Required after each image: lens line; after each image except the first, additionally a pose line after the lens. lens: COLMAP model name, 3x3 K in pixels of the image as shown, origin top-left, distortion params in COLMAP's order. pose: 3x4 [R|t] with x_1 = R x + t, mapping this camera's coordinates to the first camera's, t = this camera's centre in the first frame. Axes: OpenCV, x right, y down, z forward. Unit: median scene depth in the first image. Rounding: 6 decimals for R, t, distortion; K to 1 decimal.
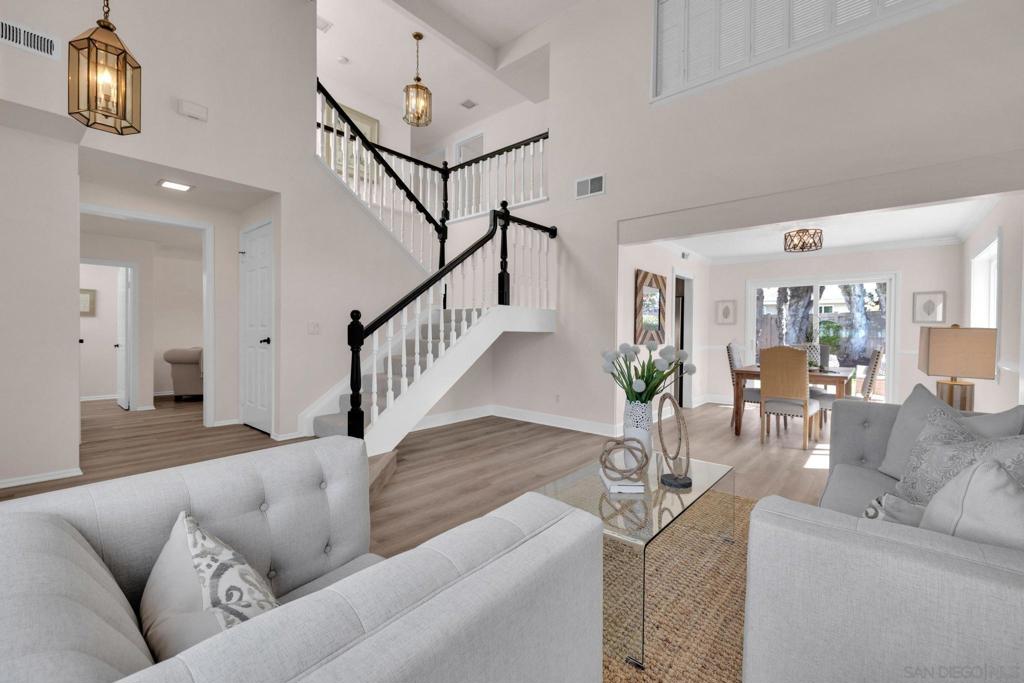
lens RADIAL K [[433.0, 0, 508.6], [0, 433.0, 336.6], [0, 0, 1]] dist [0.003646, -0.001627]
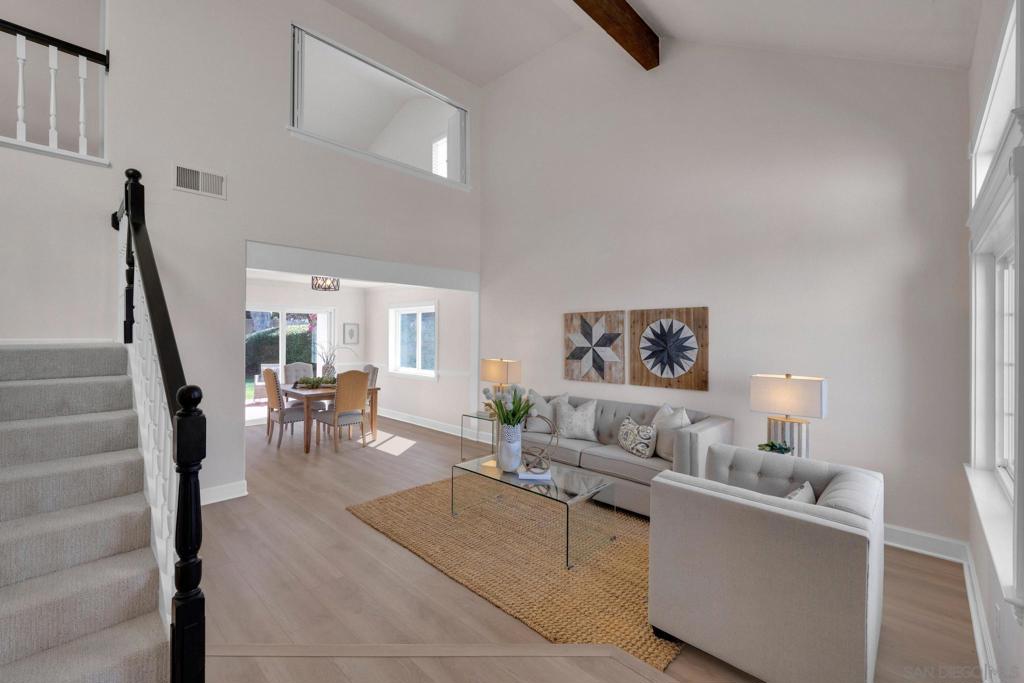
lens RADIAL K [[433.0, 0, 510.5], [0, 433.0, 333.2], [0, 0, 1]] dist [0.003646, -0.001627]
pose [[0.043257, -0.003960, 0.999056, -0.585427], [0.003670, 0.999986, 0.003805, -0.085747], [-0.999057, 0.003502, 0.043271, 0.450669]]
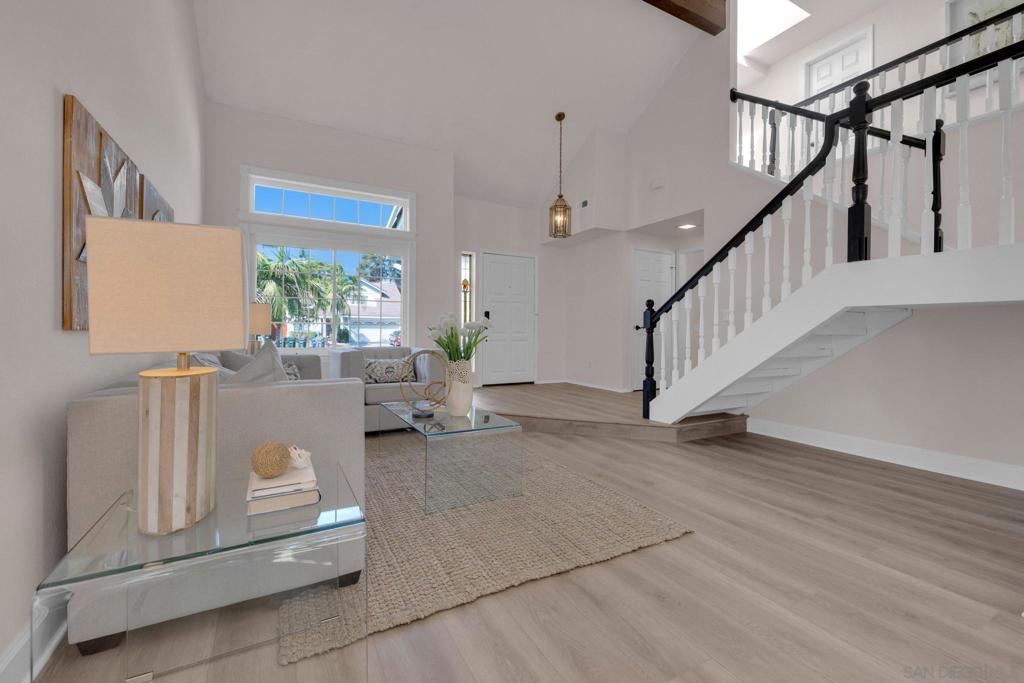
lens RADIAL K [[433.0, 0, 504.4], [0, 433.0, 334.3], [0, 0, 1]] dist [0.003646, -0.001627]
pose [[-0.356621, -0.001311, -0.934248, 0.695569], [-0.018062, 0.999822, 0.005492, 0.028962], [0.934074, 0.018833, -0.356582, 0.761000]]
